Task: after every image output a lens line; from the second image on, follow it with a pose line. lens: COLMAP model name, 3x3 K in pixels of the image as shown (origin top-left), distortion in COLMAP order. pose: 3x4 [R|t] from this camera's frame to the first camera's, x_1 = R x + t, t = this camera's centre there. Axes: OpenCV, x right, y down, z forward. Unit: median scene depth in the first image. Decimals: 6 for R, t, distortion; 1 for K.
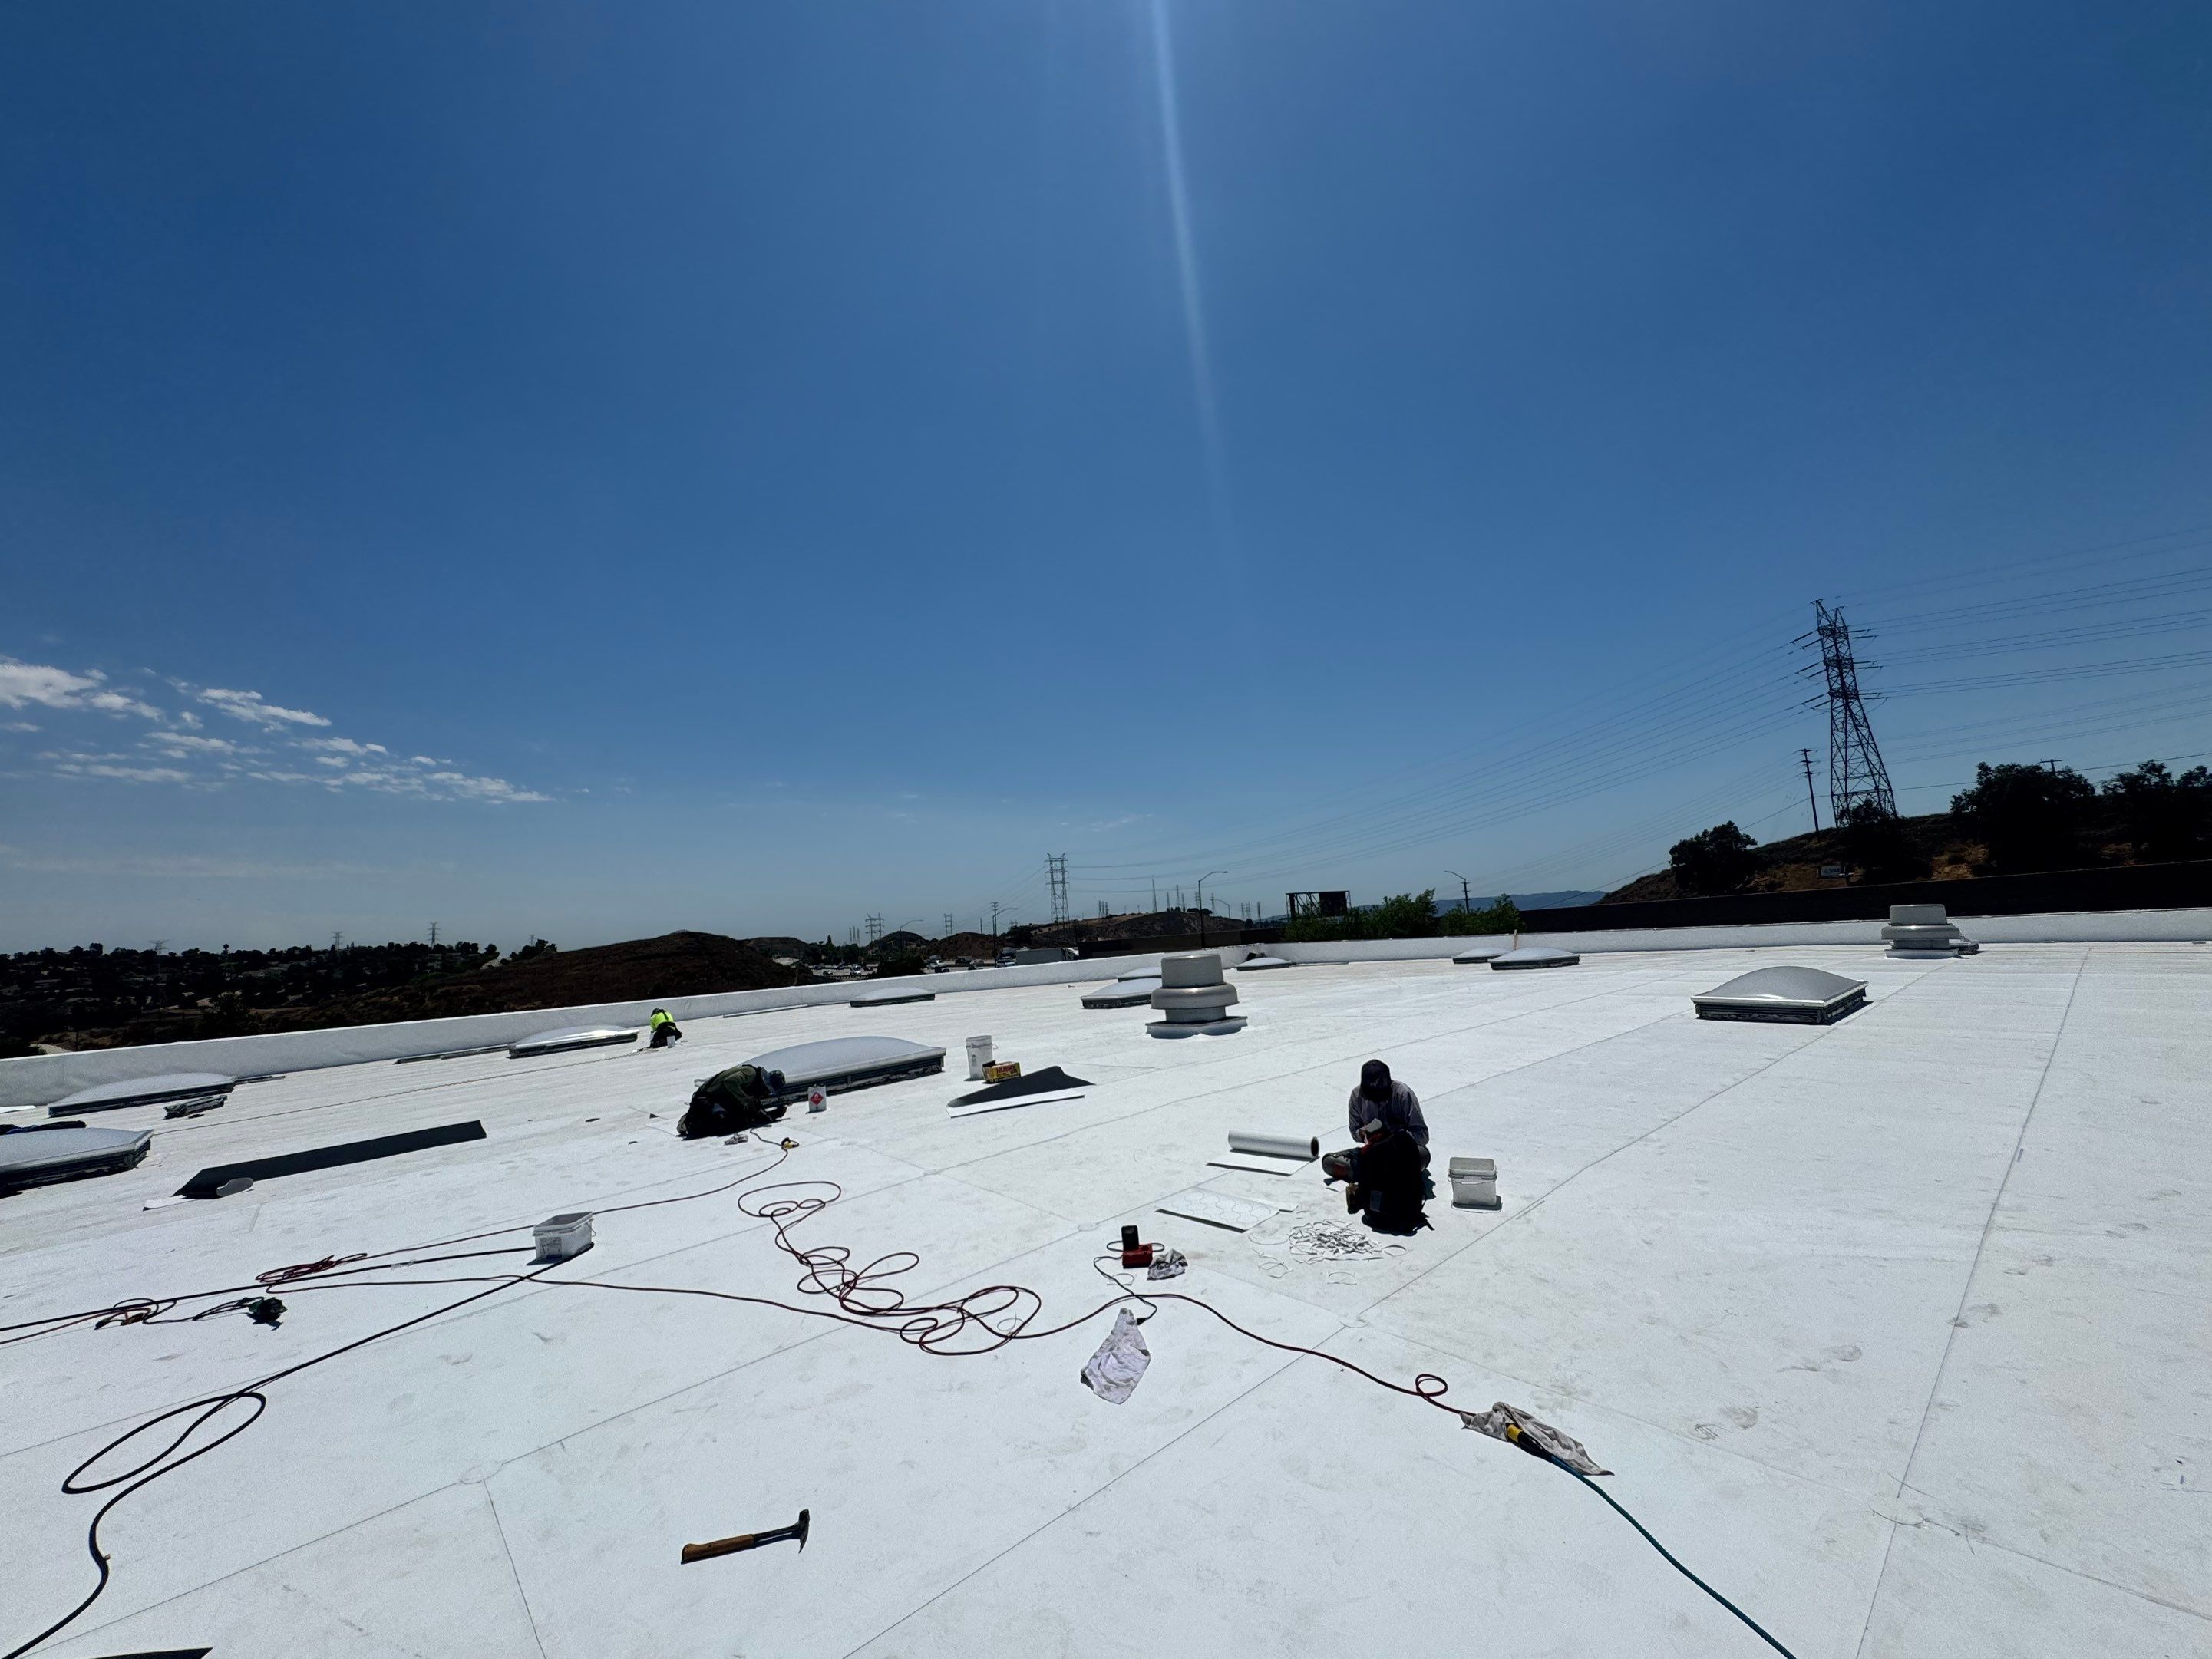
lens RADIAL K [[882.2, 0, 1102.6], [0, 882.2, 828.4], [0, 0, 1]] dist [-0.002922, 0.000341]
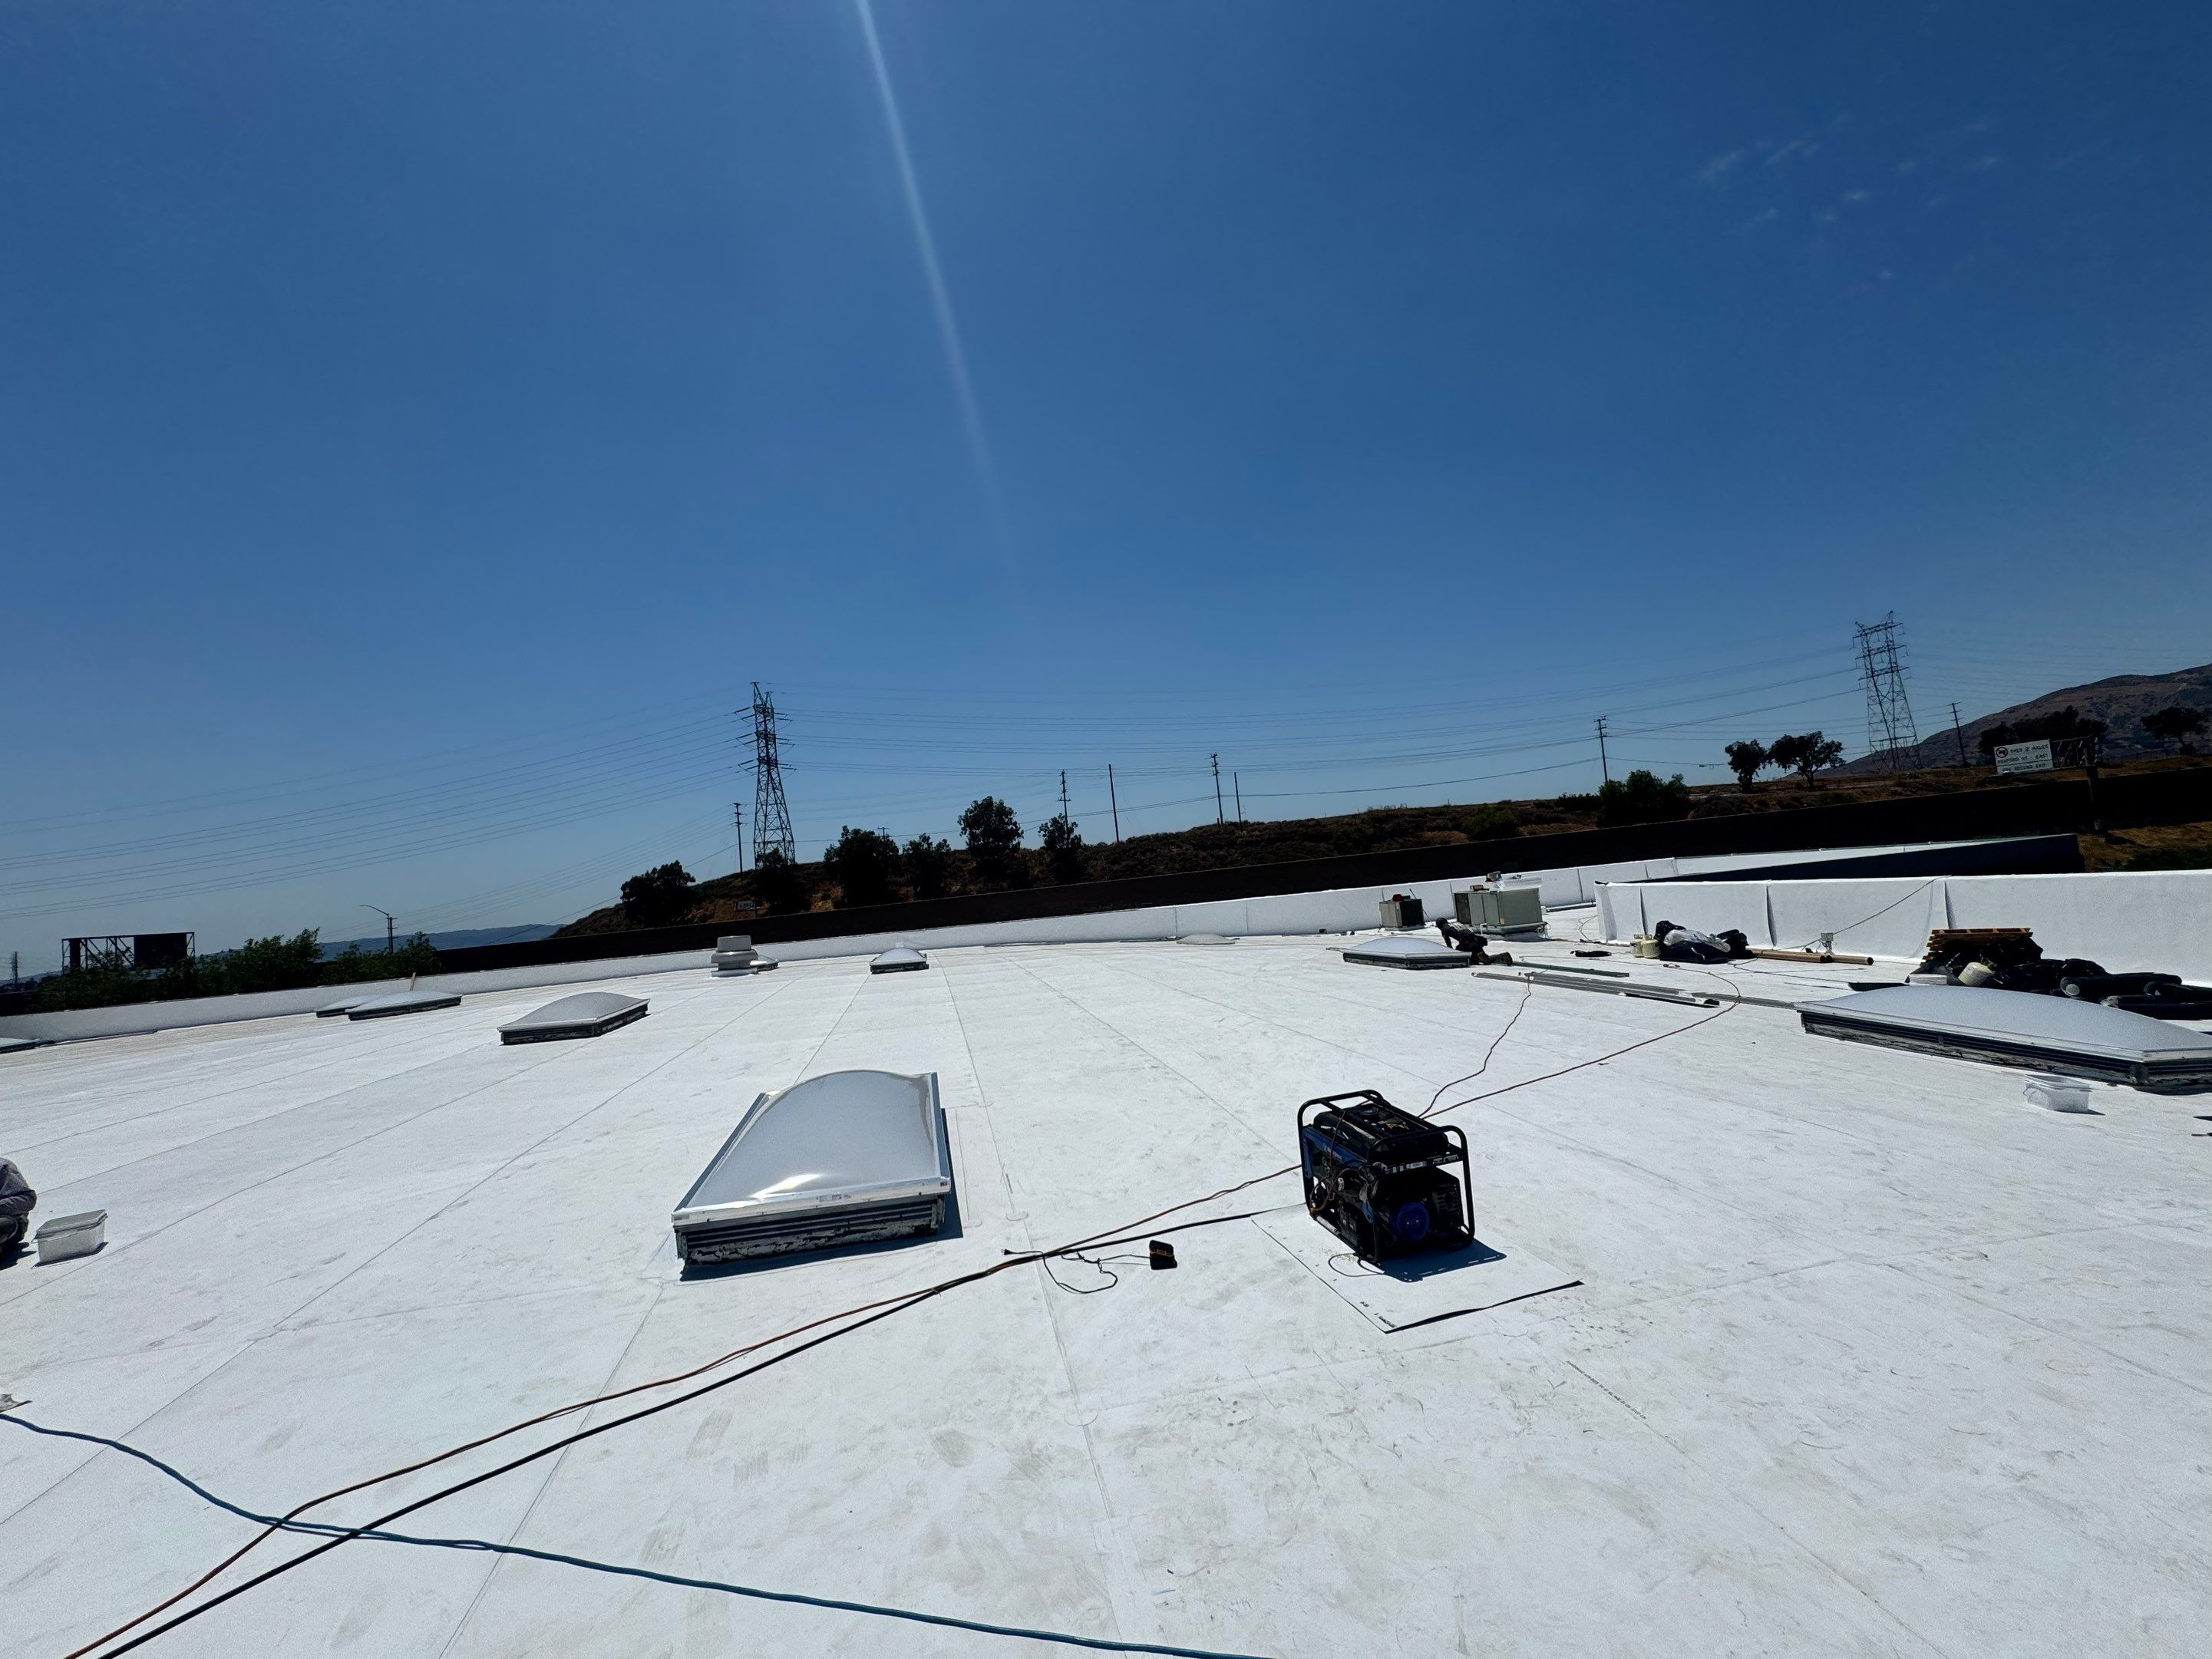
lens RADIAL K [[879.9, 0, 1105.3], [0, 879.9, 834.2], [0, 0, 1]] dist [-0.002490, 0.000261]
pose [[0.486228, 0.069778, 0.871042, 0.002509], [-0.042996, 0.997510, -0.055909, -0.002263], [-0.872774, -0.010267, 0.488017, -0.018707]]
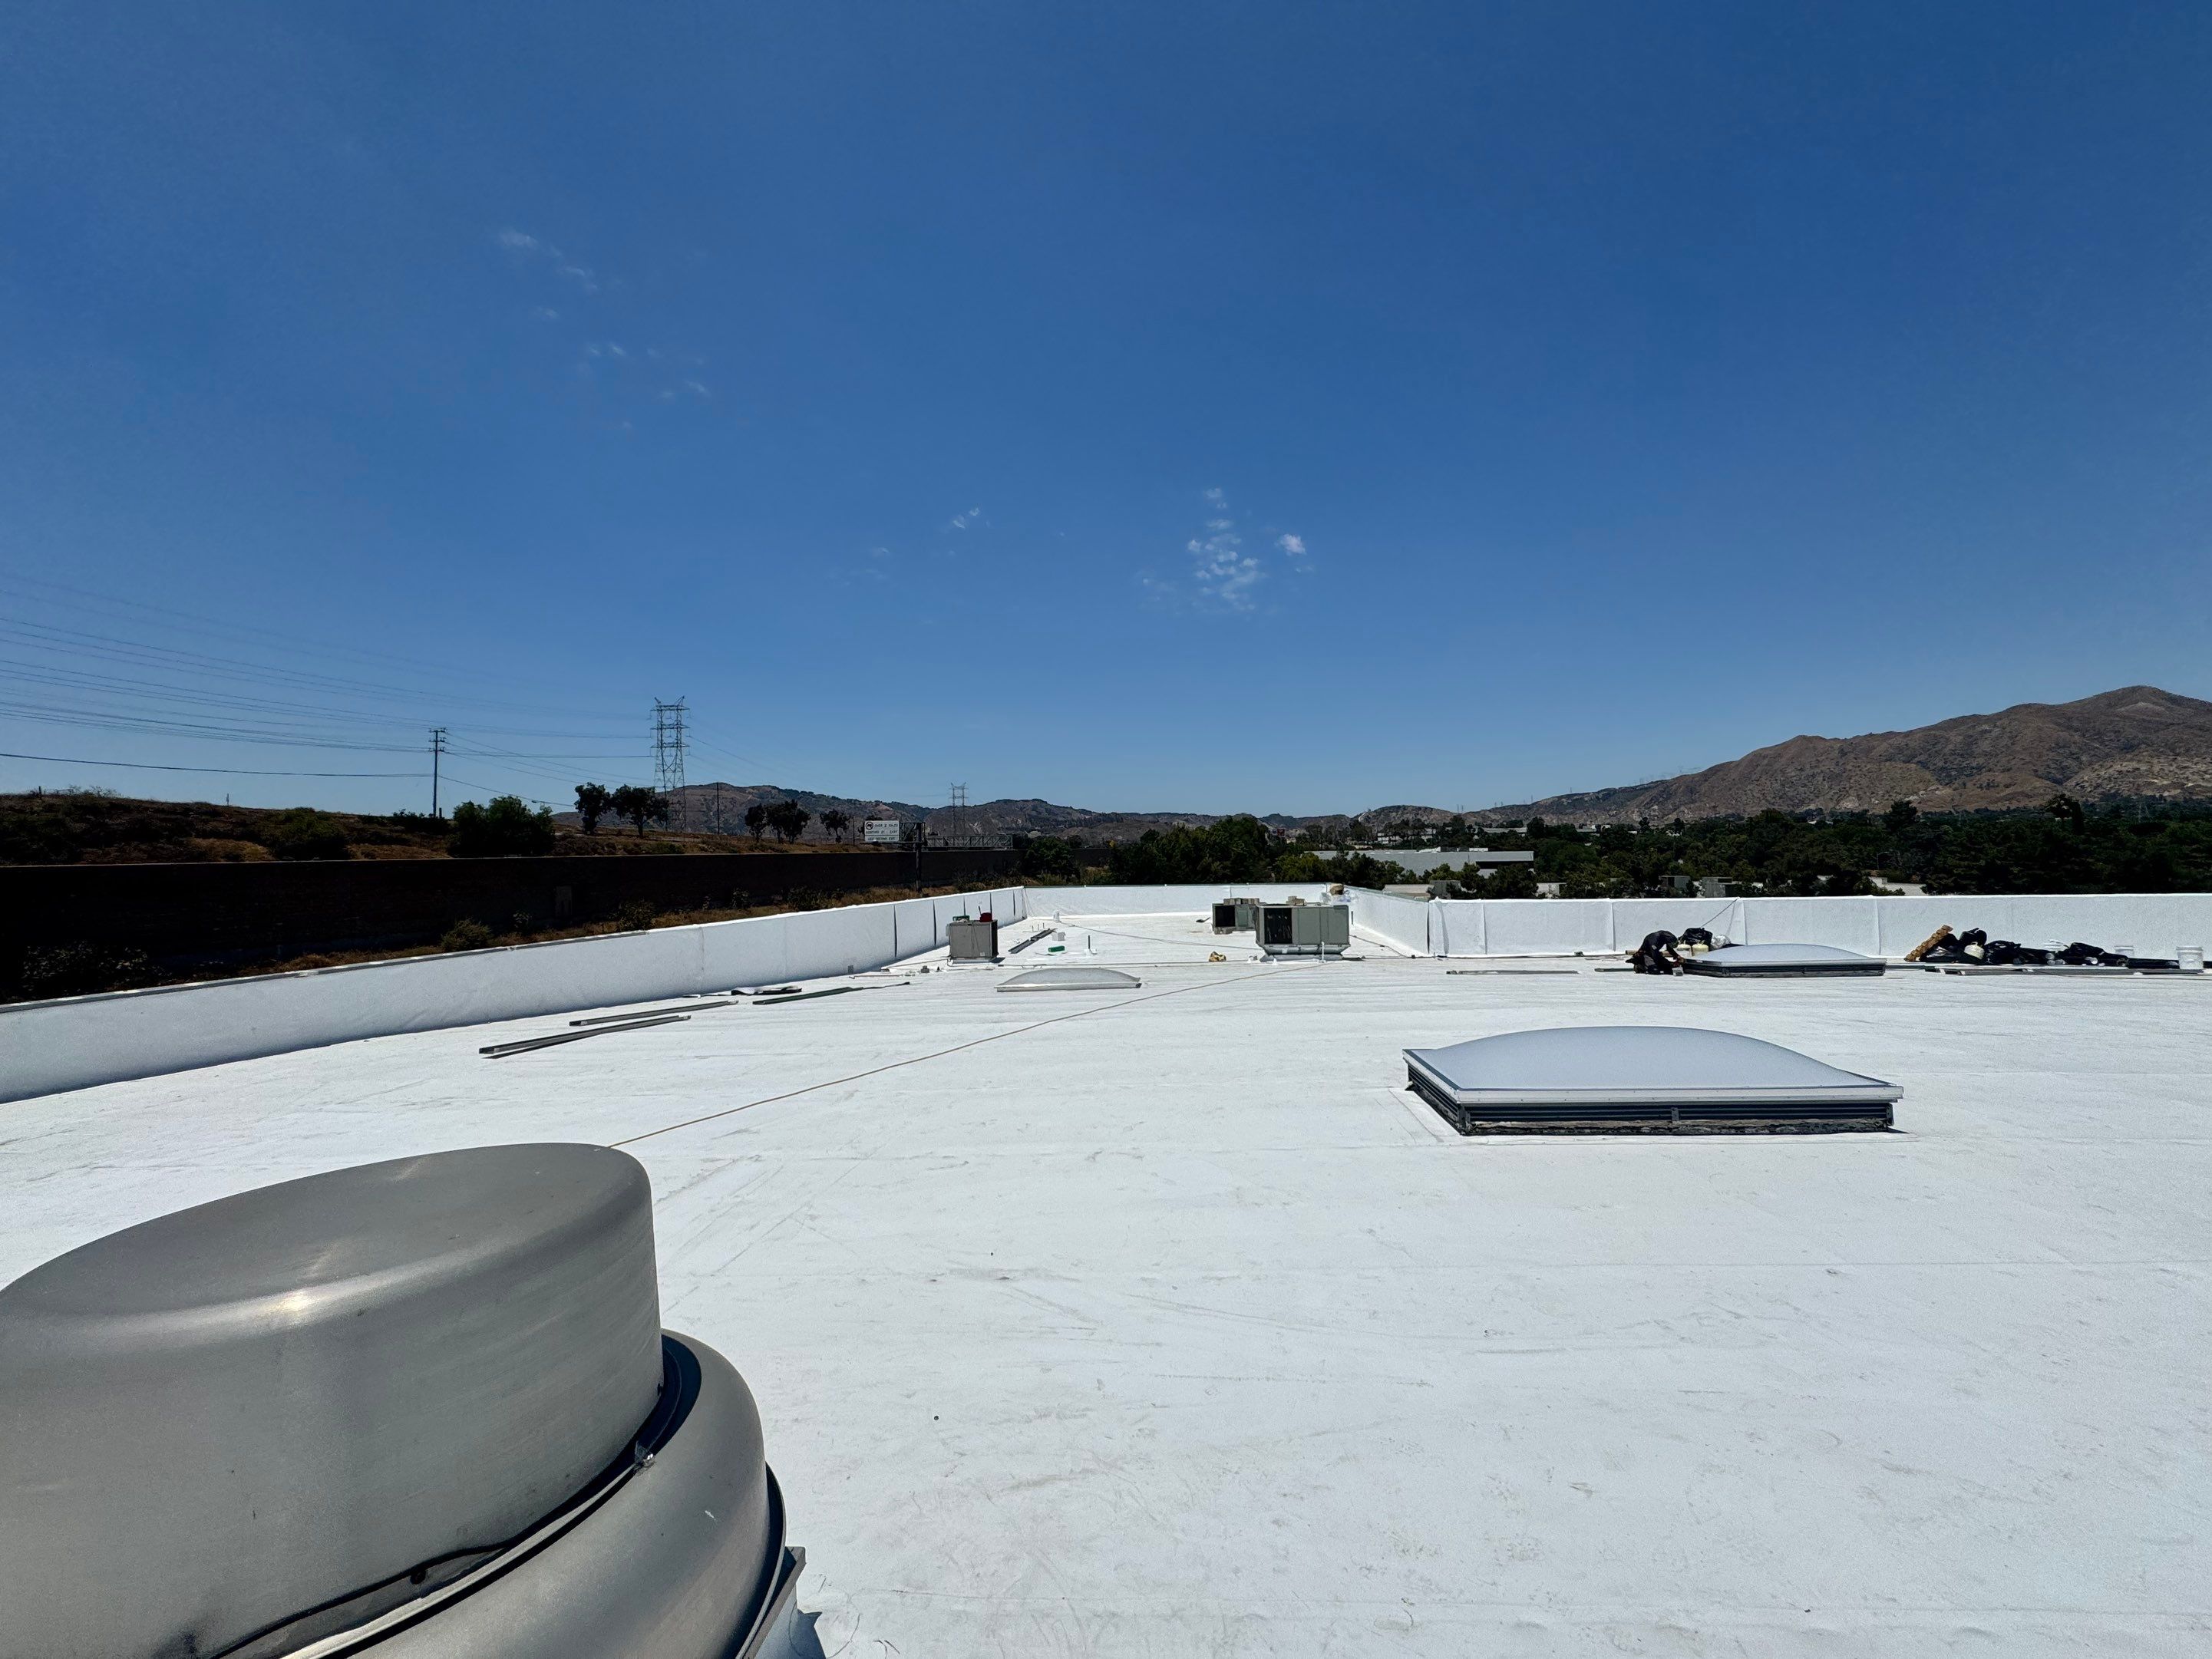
lens RADIAL K [[882.2, 0, 1102.6], [0, 882.2, 828.4], [0, 0, 1]] dist [-0.002922, 0.000341]
pose [[-0.703882, 0.099226, 0.703353, 0.105658], [-0.023704, 0.986362, -0.162873, 0.008291], [-0.709922, -0.131316, -0.691930, 0.130284]]
